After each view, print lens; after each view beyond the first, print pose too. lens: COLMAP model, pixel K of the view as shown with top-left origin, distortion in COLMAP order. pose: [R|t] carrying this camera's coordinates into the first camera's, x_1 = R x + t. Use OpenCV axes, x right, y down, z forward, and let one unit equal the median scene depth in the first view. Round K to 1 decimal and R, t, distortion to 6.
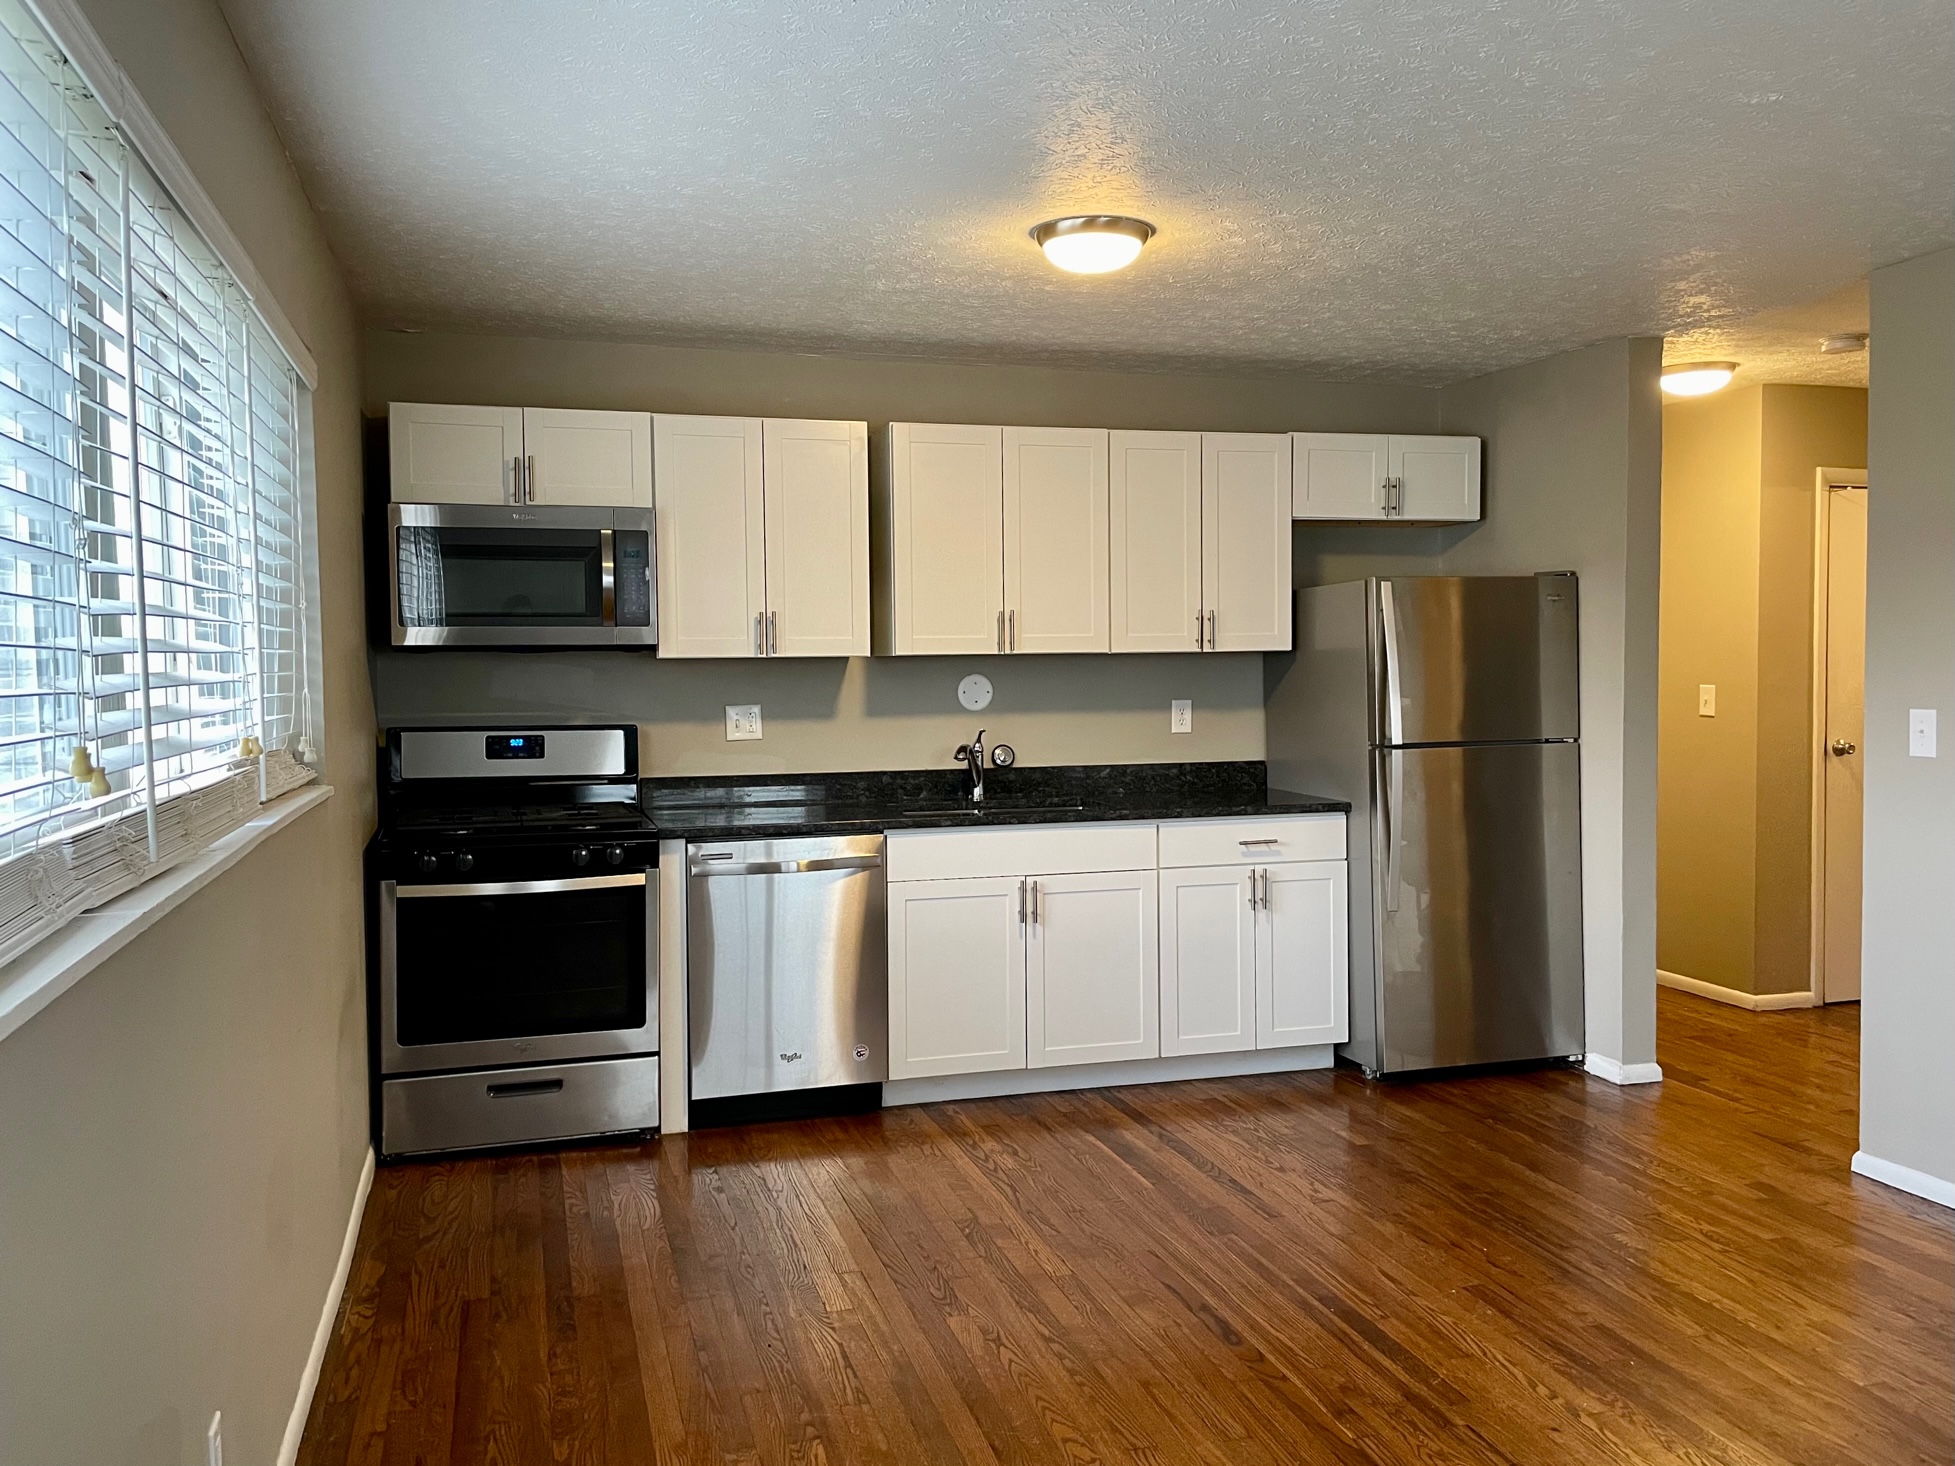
lens RADIAL K [[1520.3, 0, 979.6], [0, 1520.3, 715.4], [0, 0, 1]] dist [0.064852, -0.088715]
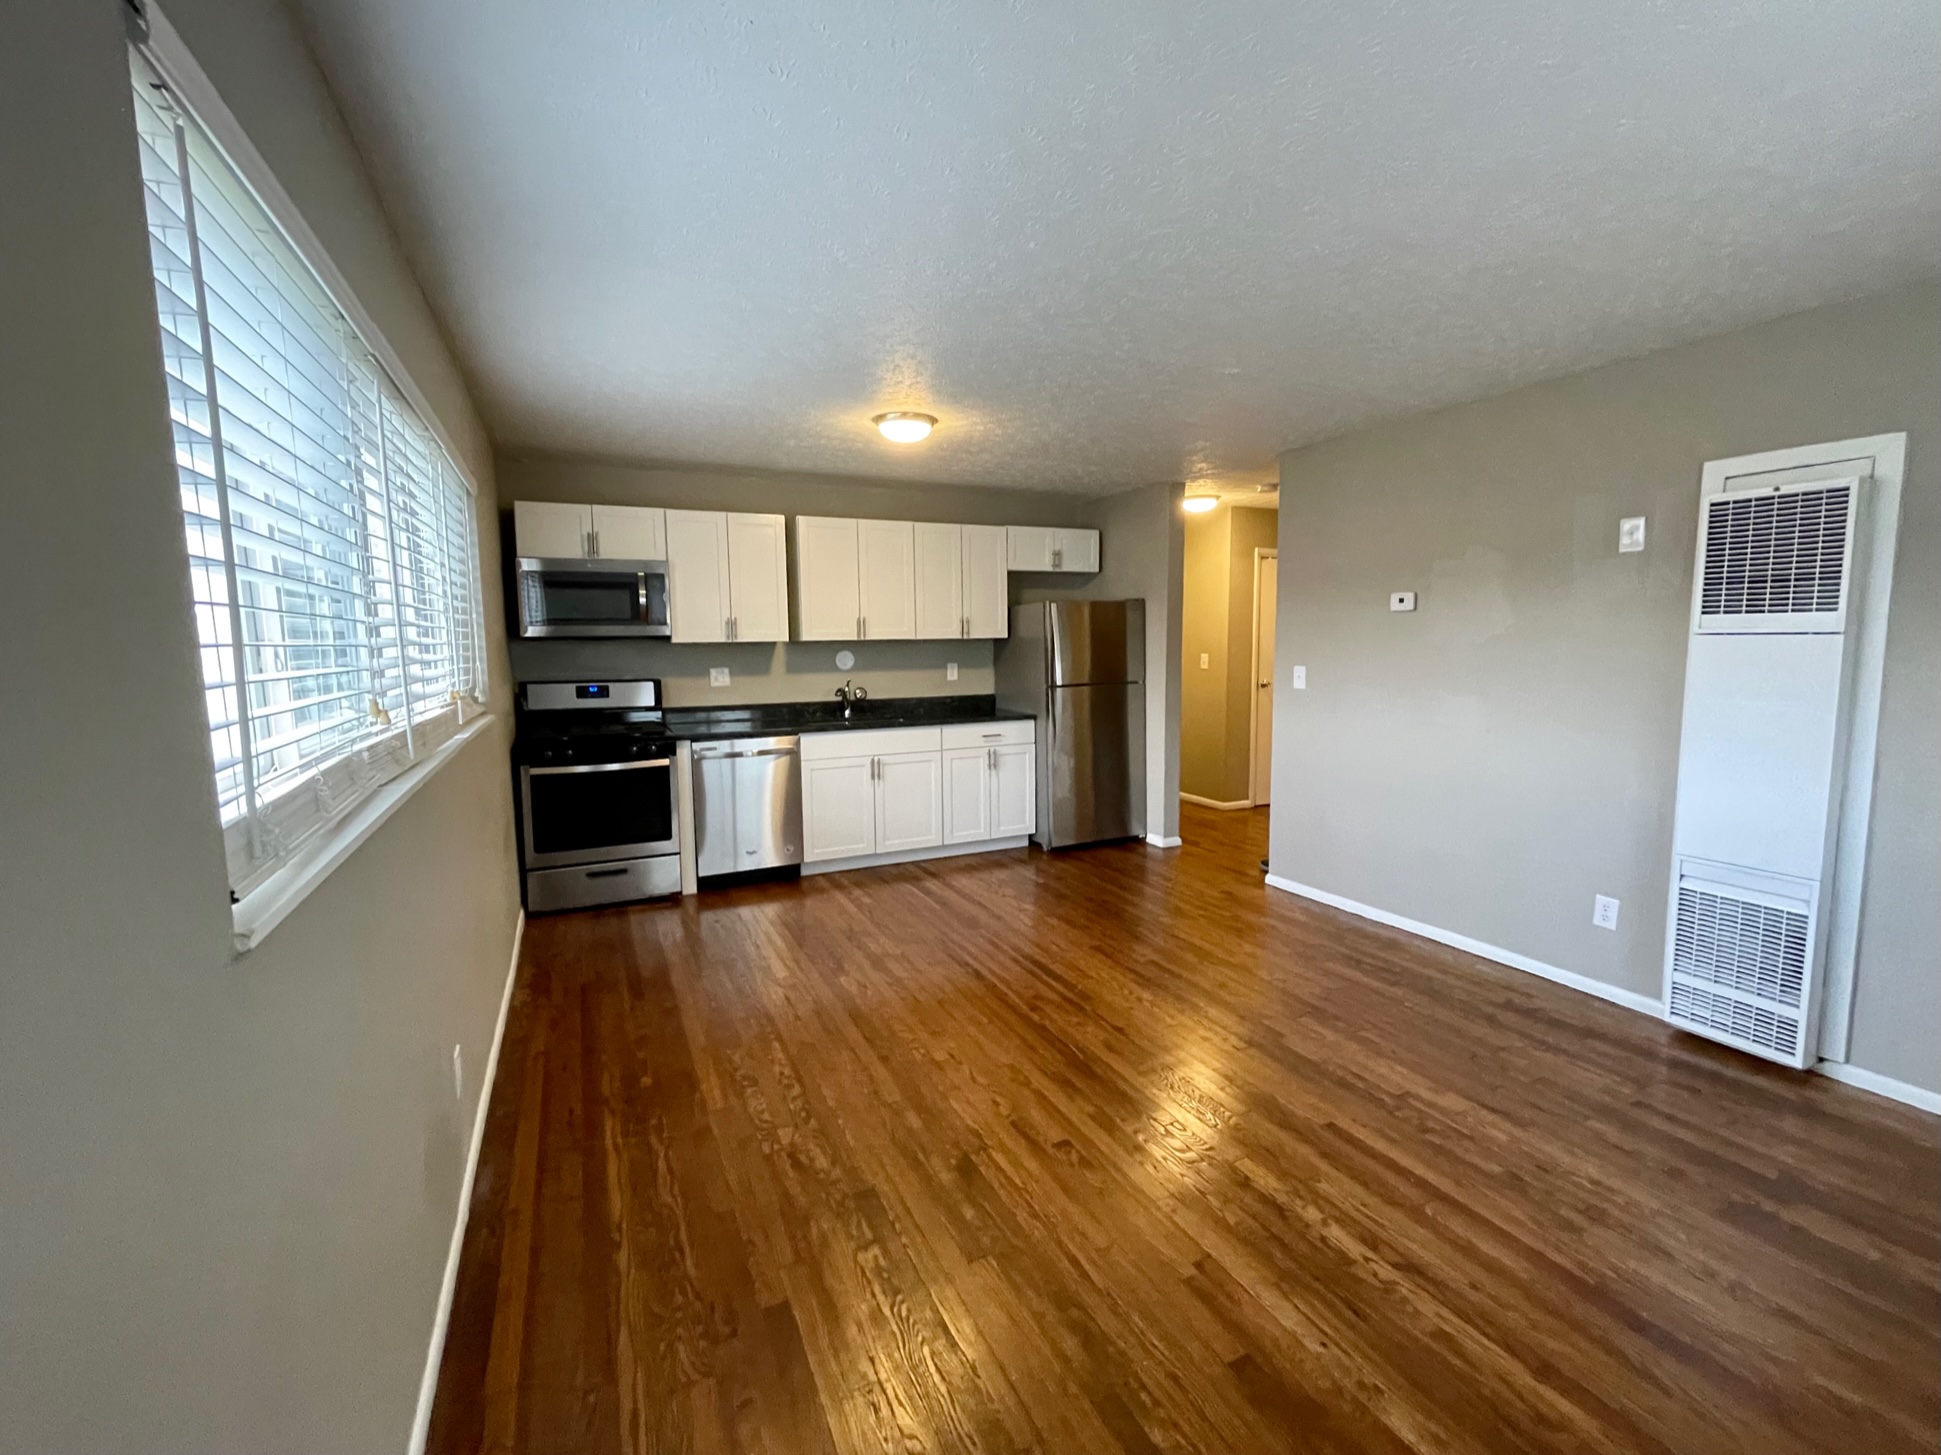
lens RADIAL K [[801.6, 0, 962.9], [0, 801.6, 720.7], [0, 0, 1]] dist [-0.002399, 0.000431]
pose [[0.988883, -0.017669, 0.147643, -0.007618], [0.008295, 0.997924, 0.063868, -0.002833], [-0.148465, -0.061933, 0.986976, -0.020758]]
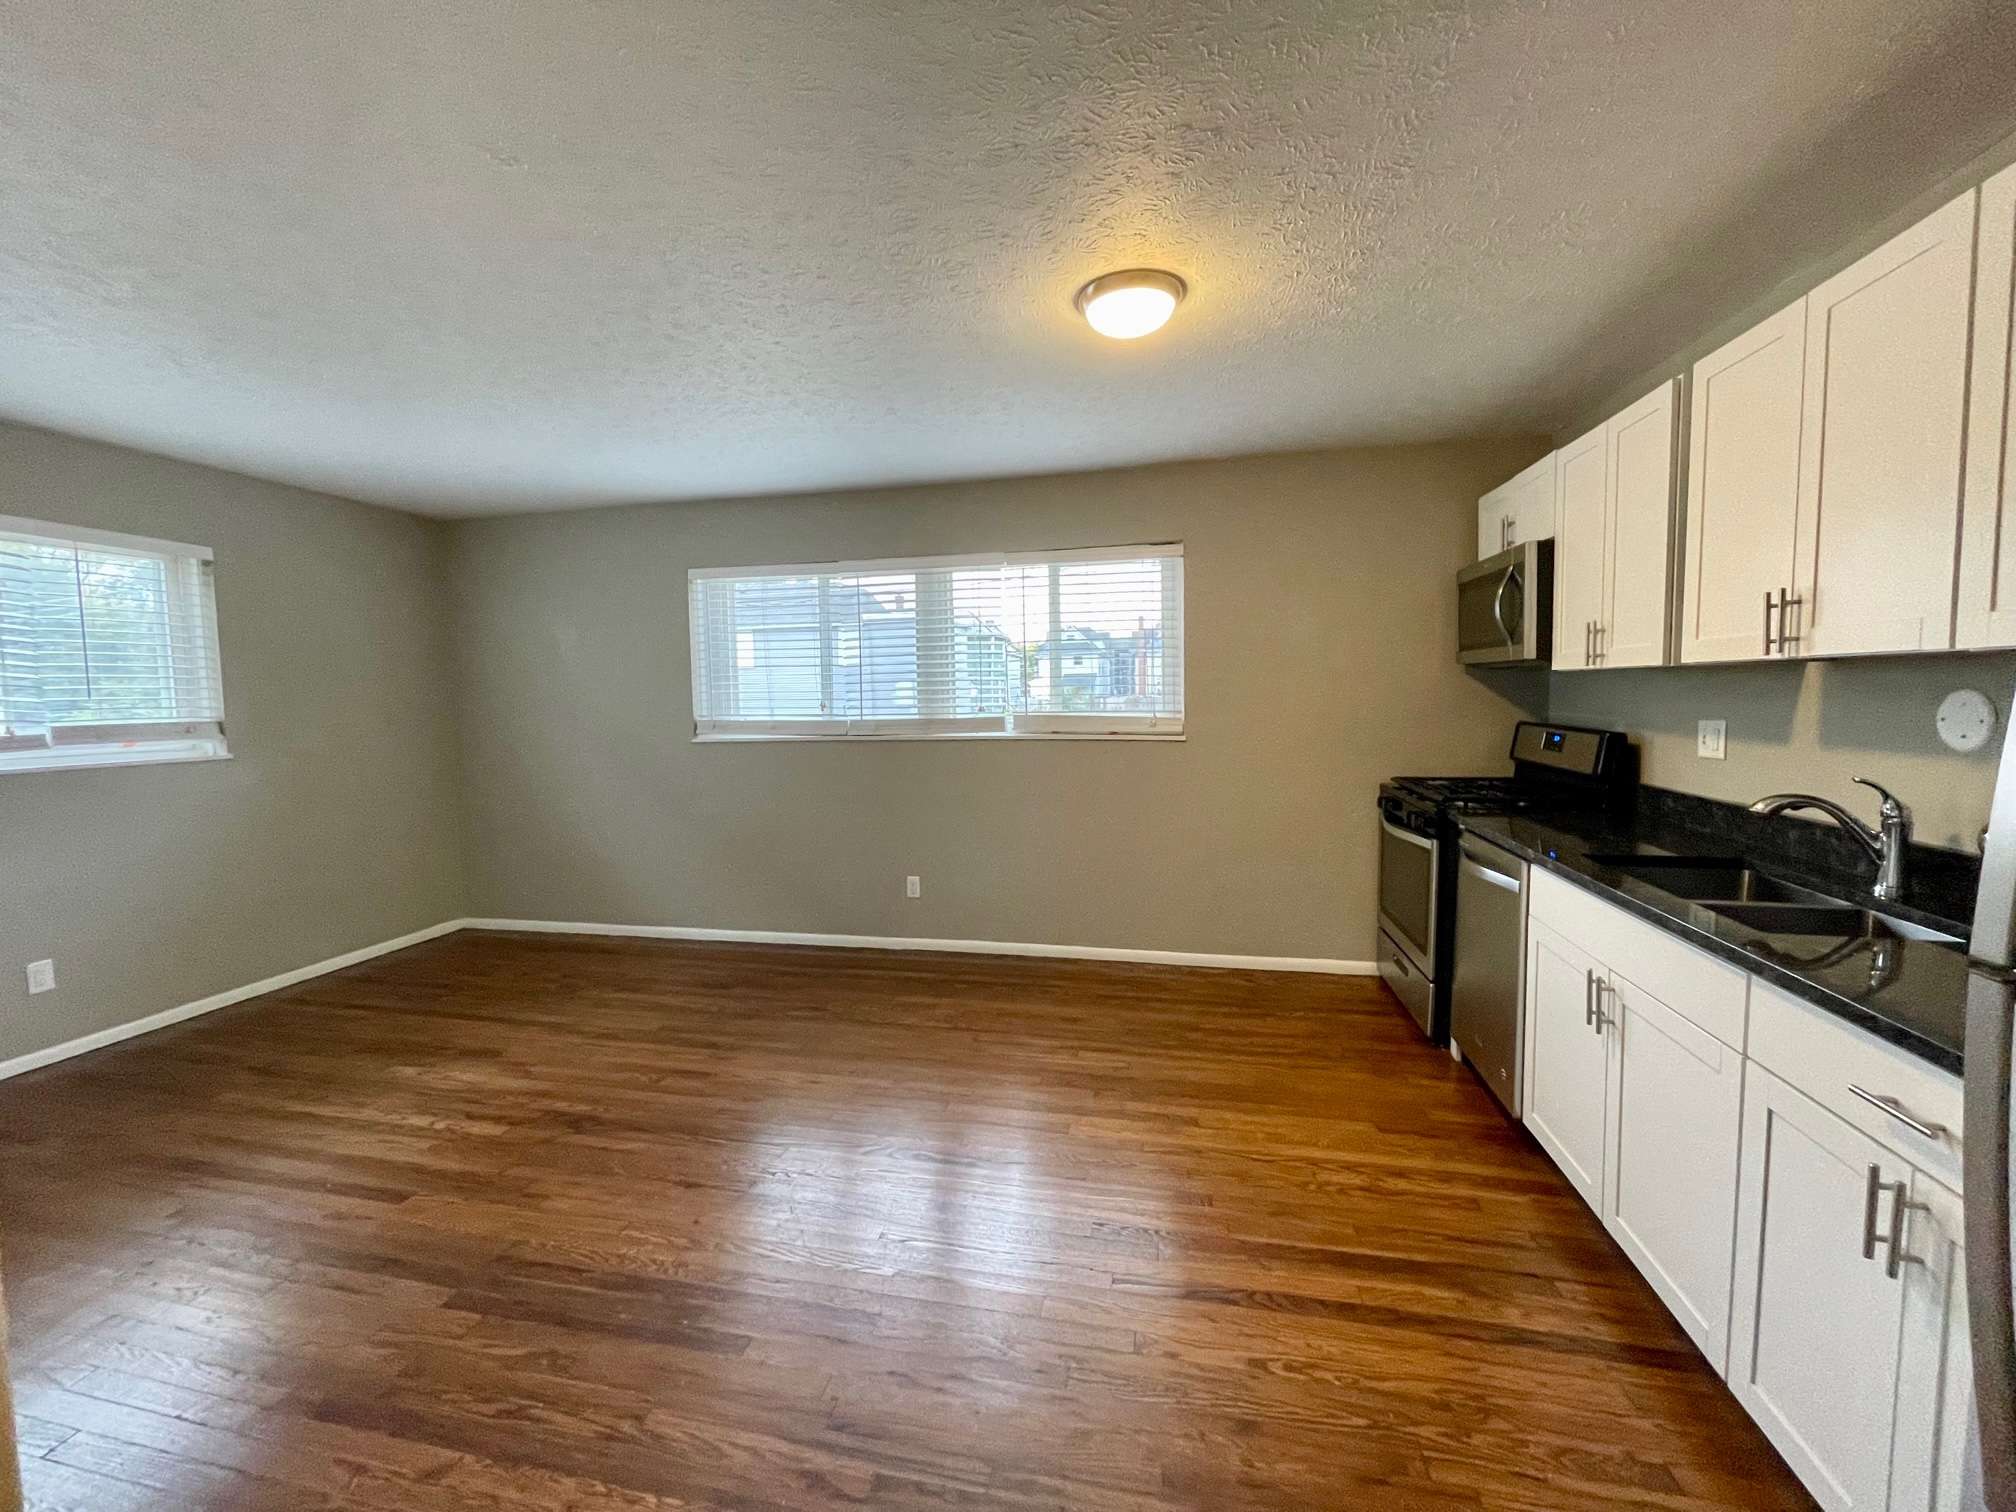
lens RADIAL K [[832.6, 0, 1000.1], [0, 832.6, 748.9], [0, 0, 1]] dist [-0.002399, 0.000431]
pose [[-0.490345, 0.074814, -0.868311, 0.578797], [-0.018849, 0.995165, 0.096388, -0.035130], [0.871324, 0.063631, -0.486564, 1.054256]]
